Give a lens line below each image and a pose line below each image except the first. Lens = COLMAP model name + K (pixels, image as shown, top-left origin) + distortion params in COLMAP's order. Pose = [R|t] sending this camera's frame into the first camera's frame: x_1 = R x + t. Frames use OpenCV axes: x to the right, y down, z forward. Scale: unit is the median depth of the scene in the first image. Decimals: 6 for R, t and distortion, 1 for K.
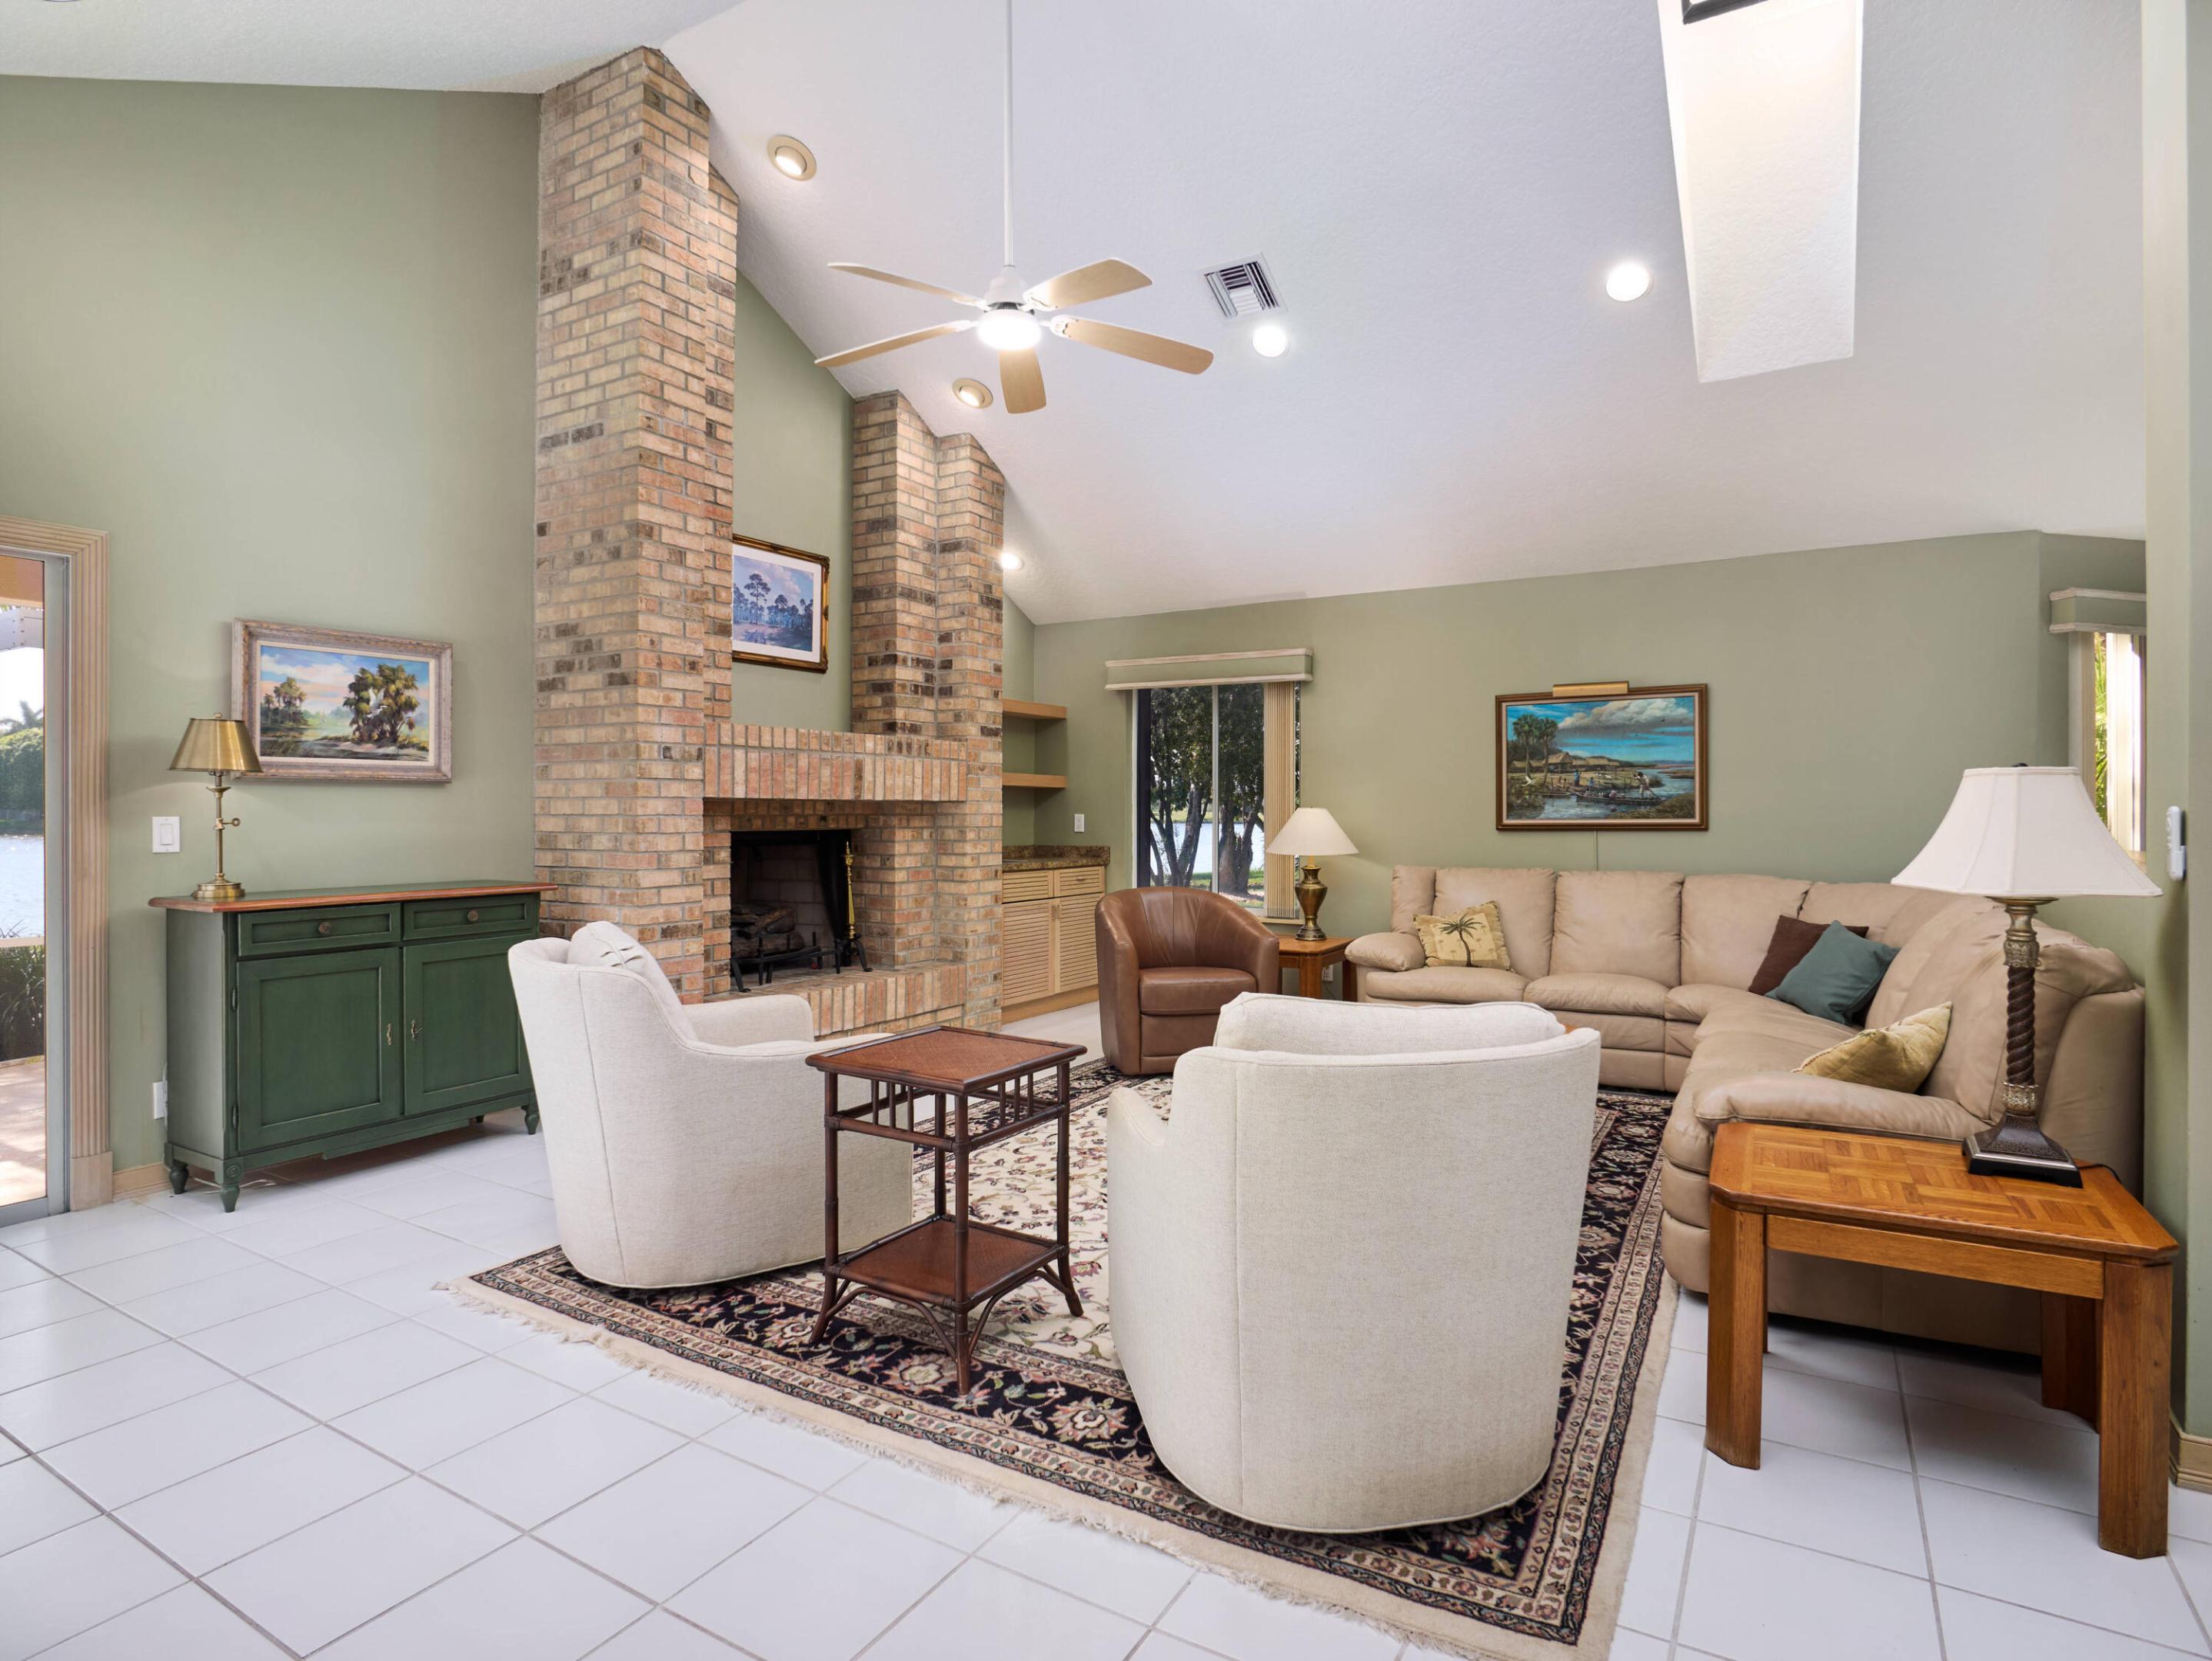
lens RADIAL K [[1187.4, 0, 1103.7], [0, 1187.4, 821.9], [0, 0, 1]] dist [-0.016837, 0.000075]
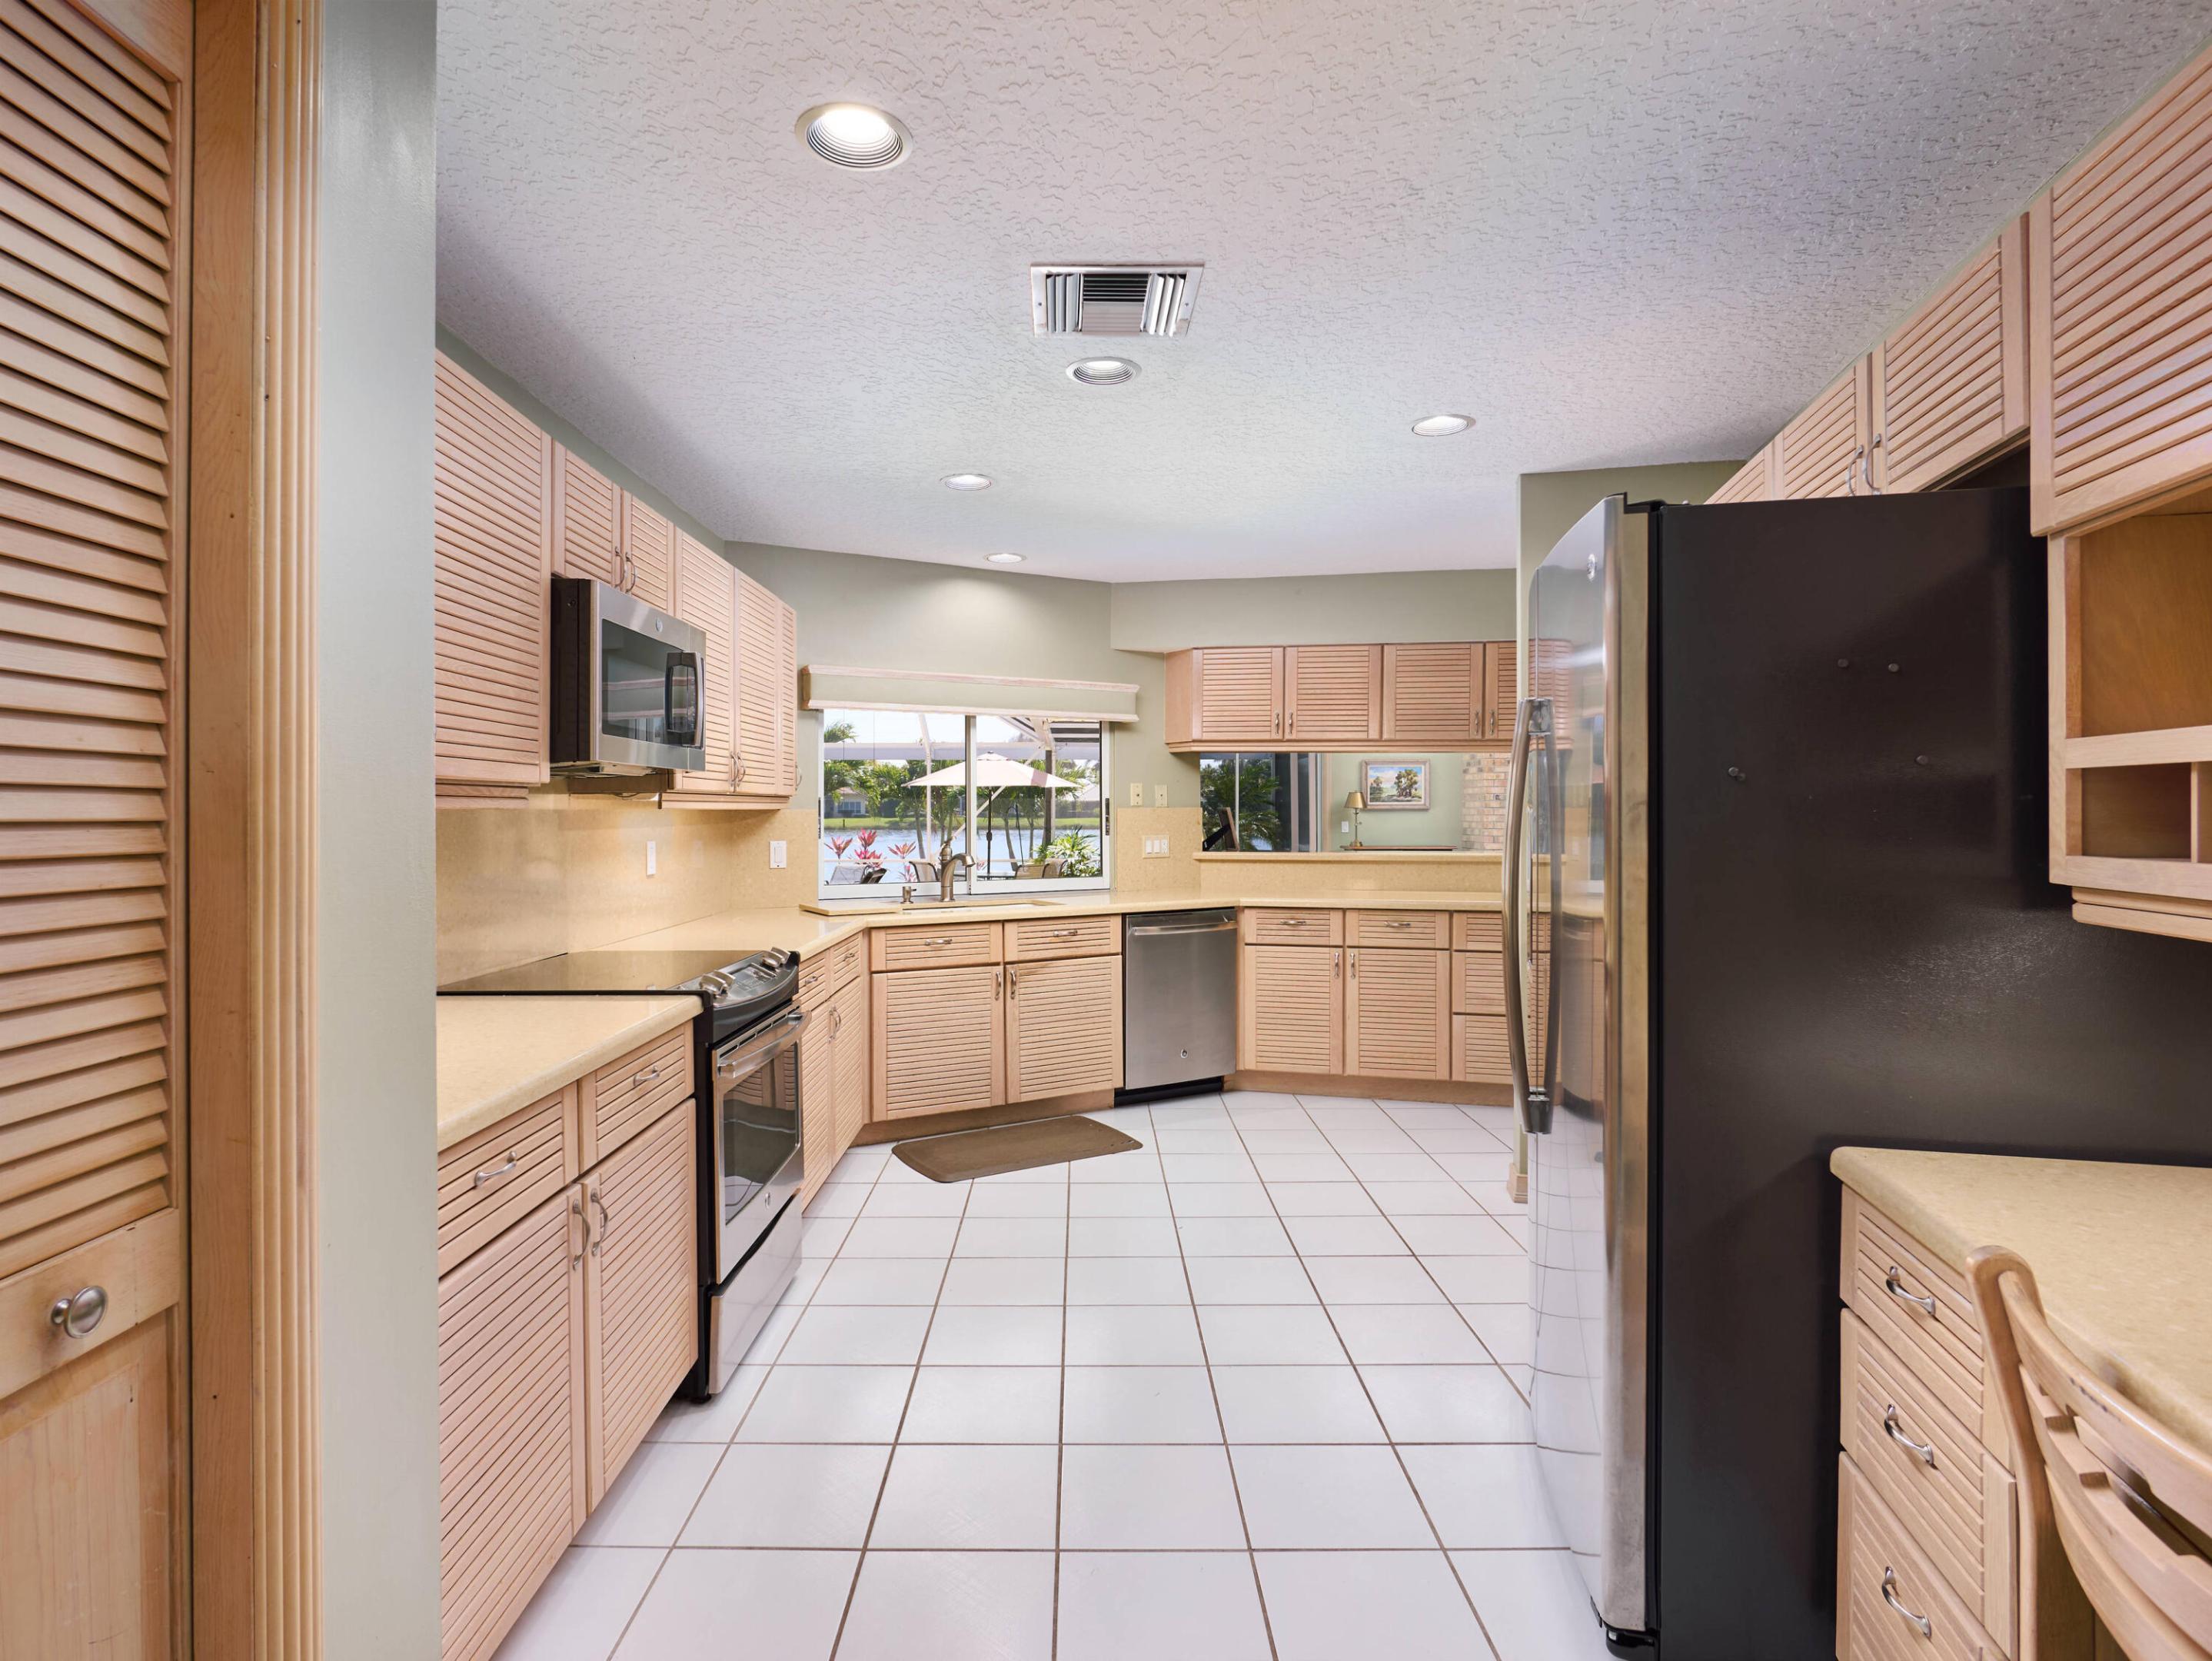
lens RADIAL K [[1187.4, 0, 1091.2], [0, 1187.4, 817.9], [0, 0, 1]] dist [-0.016837, 0.000075]
pose [[0.501473, 0.001655, -0.865172, 1.549043], [-0.003932, 0.999992, -0.000366, -0.010024], [0.865164, 0.003585, 0.501476, -1.150800]]
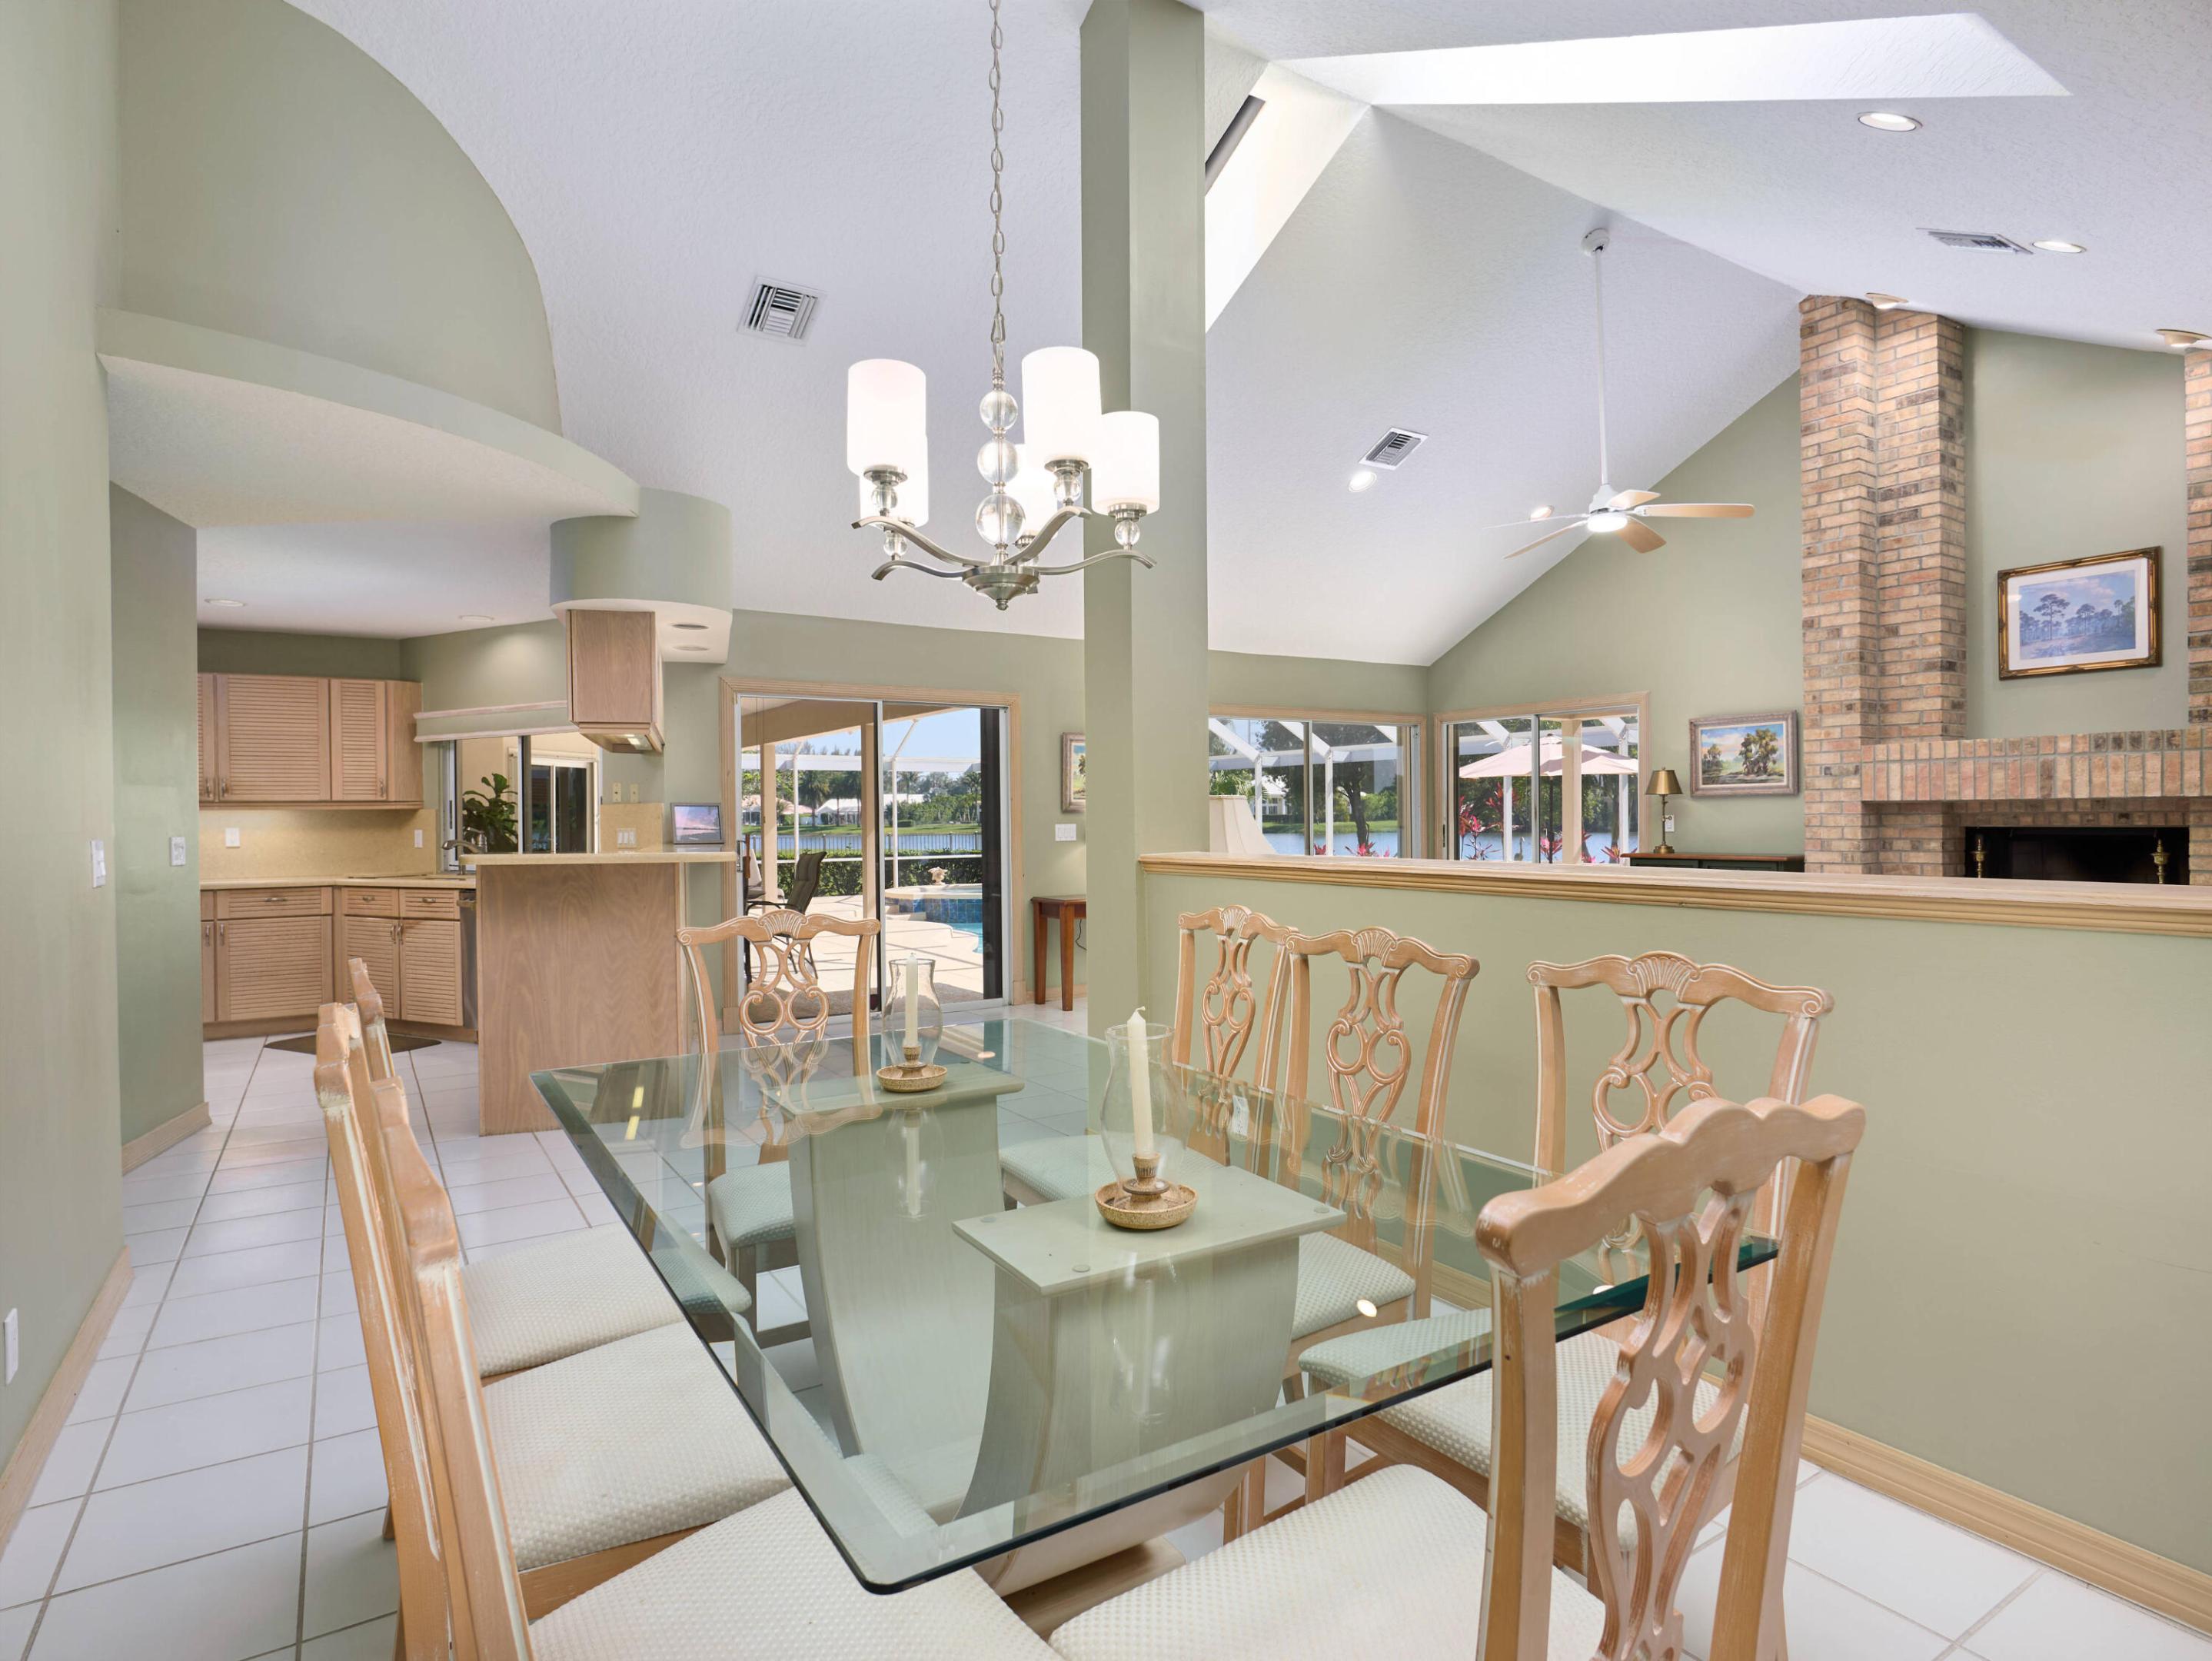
lens RADIAL K [[1187.4, 0, 1121.0], [0, 1187.4, 823.4], [0, 0, 1]] dist [-0.016837, 0.000075]
pose [[-0.435269, 0.007068, -0.900273, 1.433171], [0.002018, 0.999974, 0.006875, -0.006621], [0.900298, 0.001176, -0.435272, 0.931180]]
